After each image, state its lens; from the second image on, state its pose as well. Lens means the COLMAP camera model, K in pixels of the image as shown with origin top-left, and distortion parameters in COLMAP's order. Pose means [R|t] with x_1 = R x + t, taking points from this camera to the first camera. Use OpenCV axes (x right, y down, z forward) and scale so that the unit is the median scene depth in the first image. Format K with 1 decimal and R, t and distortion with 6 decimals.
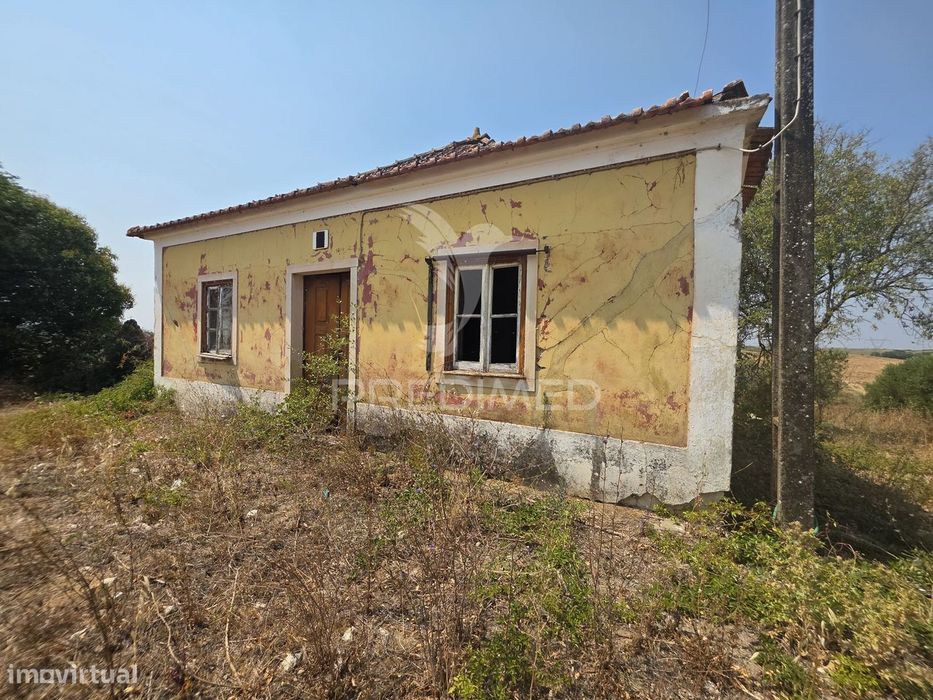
lens RADIAL K [[374.0, 0, 464.6], [0, 374.0, 348.0], [0, 0, 1]] dist [-0.000386, 0.000659]
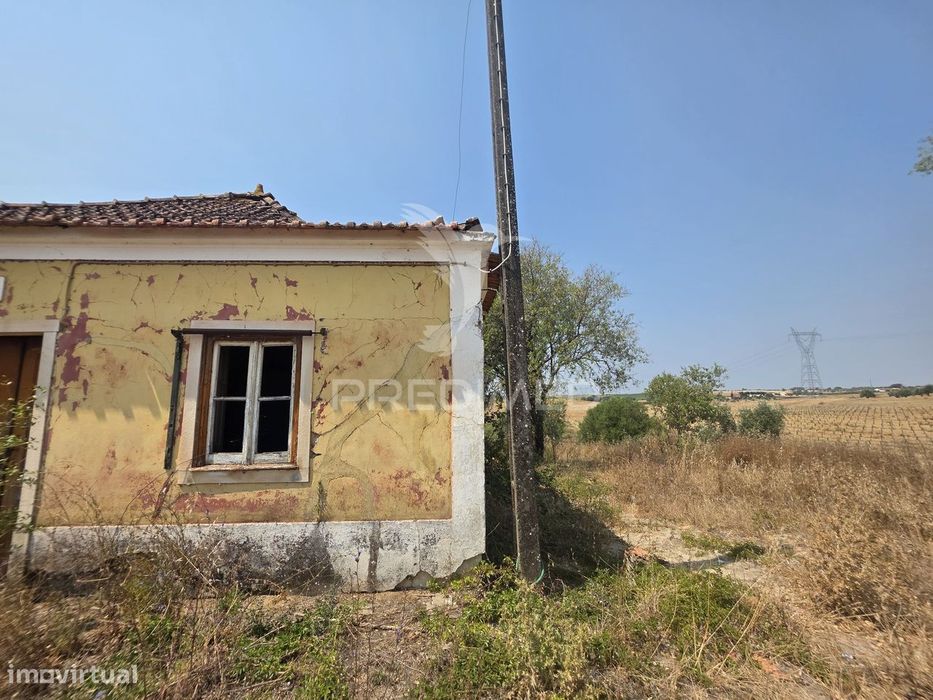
lens RADIAL K [[374.0, 0, 464.6], [0, 374.0, 348.0], [0, 0, 1]] dist [-0.000386, 0.000659]
pose [[0.863209, 0.033736, 0.503719, 0.041481], [0.041179, 0.989735, -0.136854, -0.064749], [-0.503165, 0.138877, 0.852958, -0.026359]]
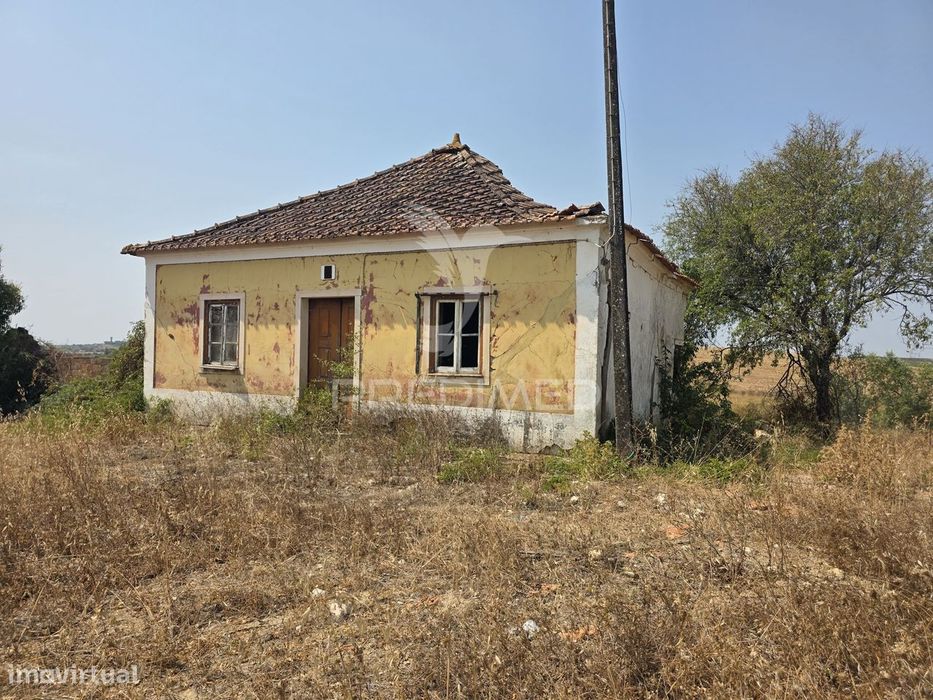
lens RADIAL K [[631.1, 0, 469.7], [0, 631.1, 342.8], [0, 0, 1]] dist [0.084446, -0.104788]
pose [[0.999523, -0.006316, 0.030221, 0.030598], [0.007275, 0.999470, -0.031729, 0.023498], [-0.030005, 0.031934, 0.999040, -1.477108]]
